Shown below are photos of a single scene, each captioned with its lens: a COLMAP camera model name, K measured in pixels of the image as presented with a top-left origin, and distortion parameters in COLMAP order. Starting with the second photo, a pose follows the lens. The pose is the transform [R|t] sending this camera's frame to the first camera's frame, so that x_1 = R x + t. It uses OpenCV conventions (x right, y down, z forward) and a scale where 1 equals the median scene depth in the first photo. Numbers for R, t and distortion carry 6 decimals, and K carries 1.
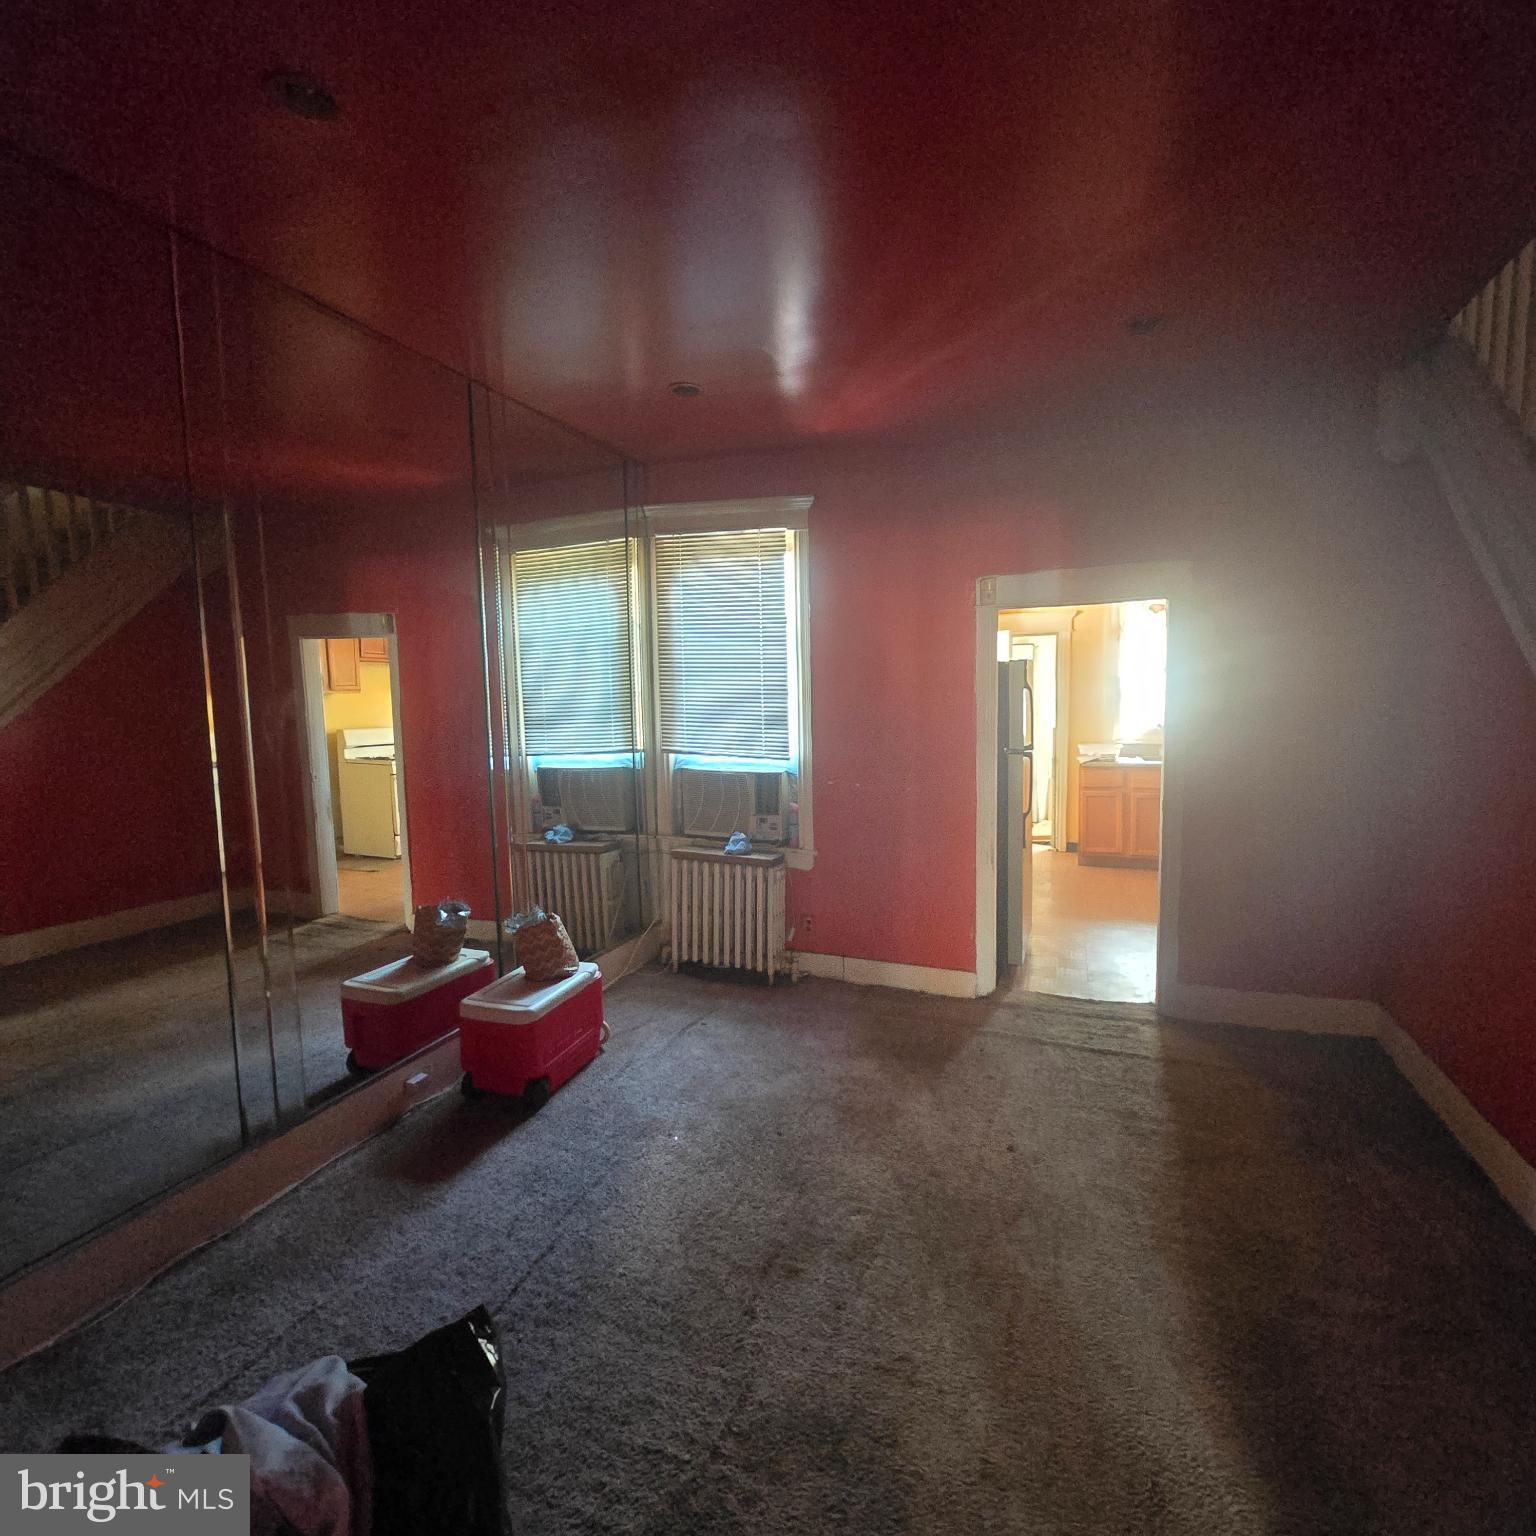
lens RADIAL K [[805.8, 0, 762.9], [0, 805.8, 768.9], [0, 0, 1]] dist [0.003798, 0.001044]
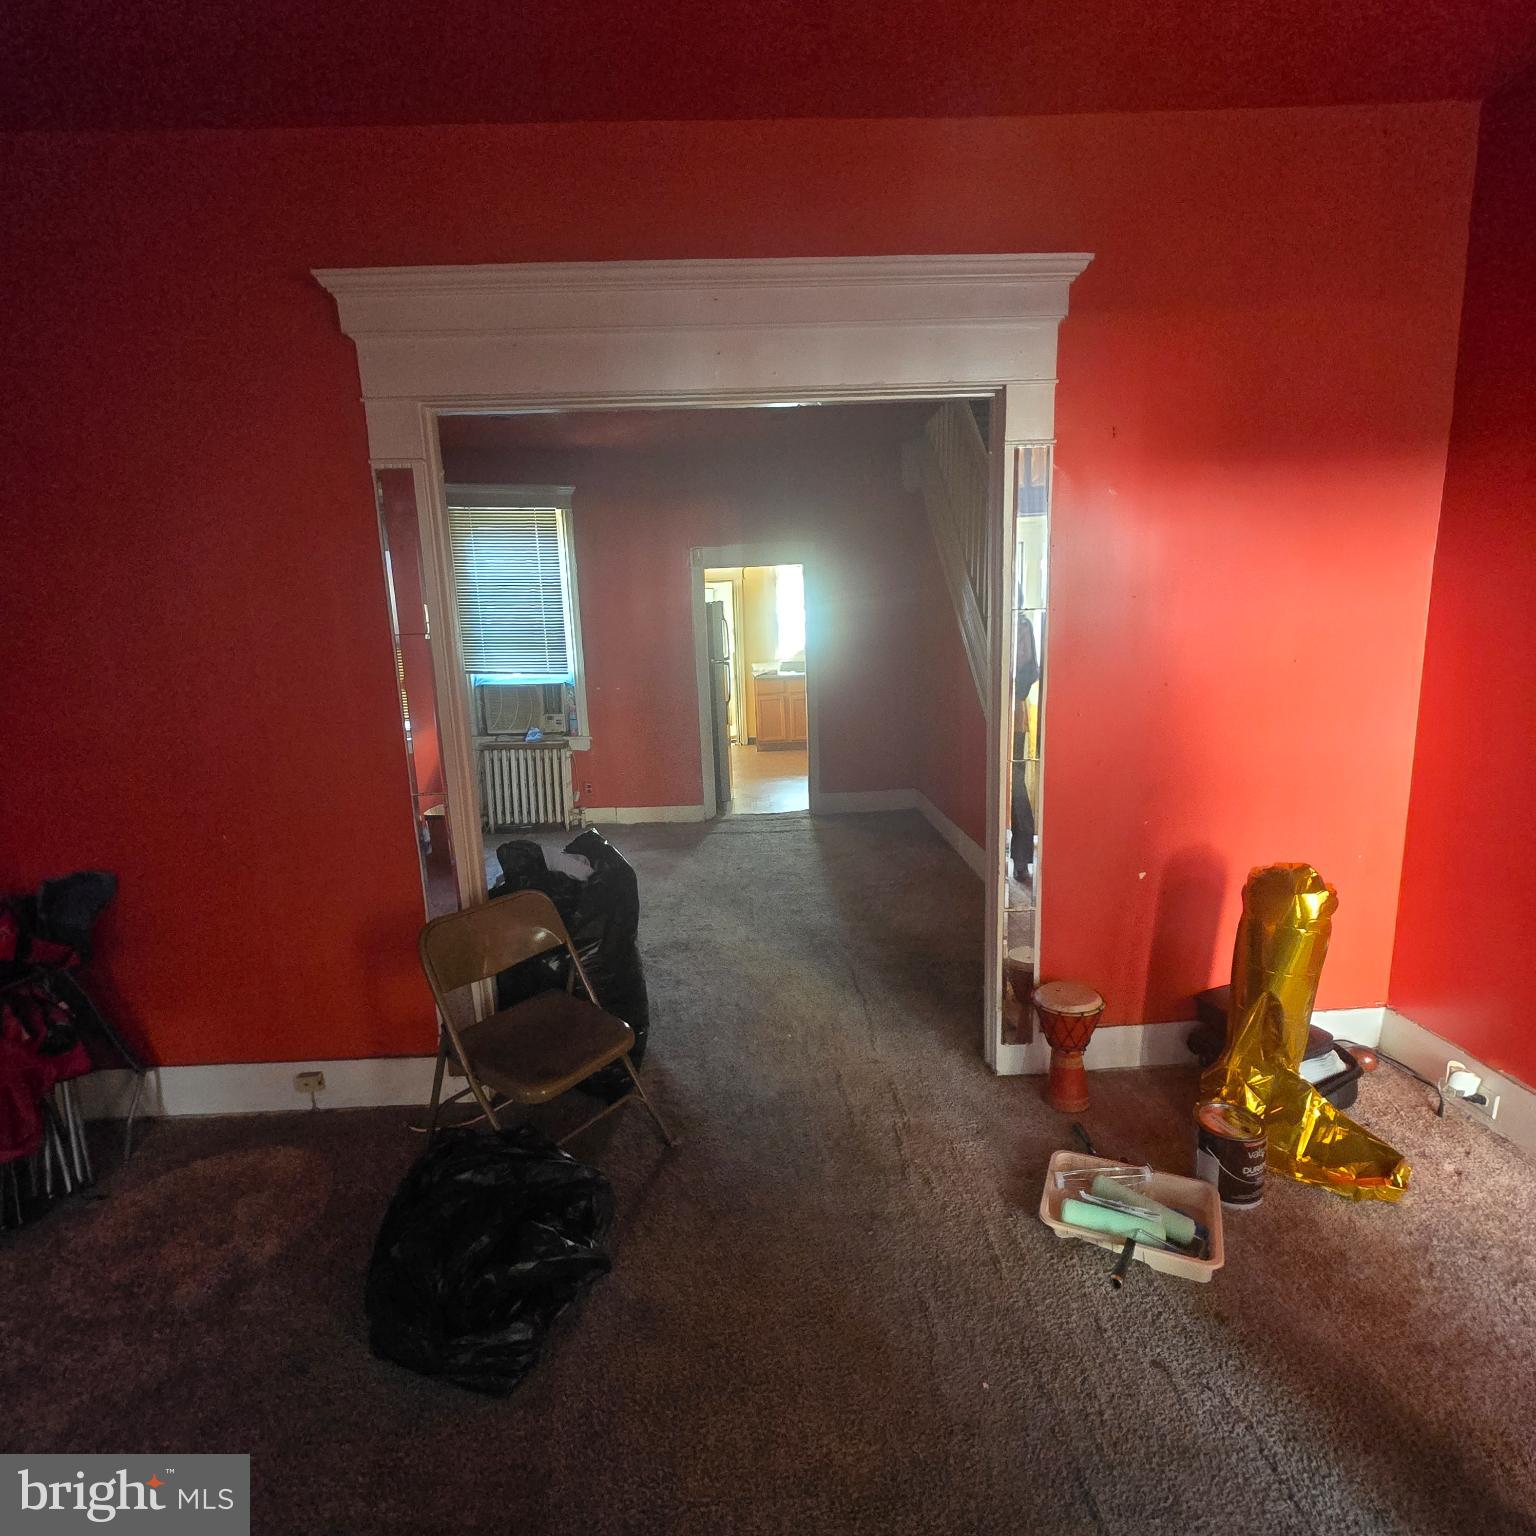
lens RADIAL K [[805.8, 0, 769.7], [0, 805.8, 767.0], [0, 0, 1]] dist [0.003798, 0.001044]
pose [[0.917651, -0.085474, 0.388086, -0.203637], [0.059961, 0.995195, 0.077405, 0.063352], [-0.392838, -0.047761, 0.918367, -0.443746]]
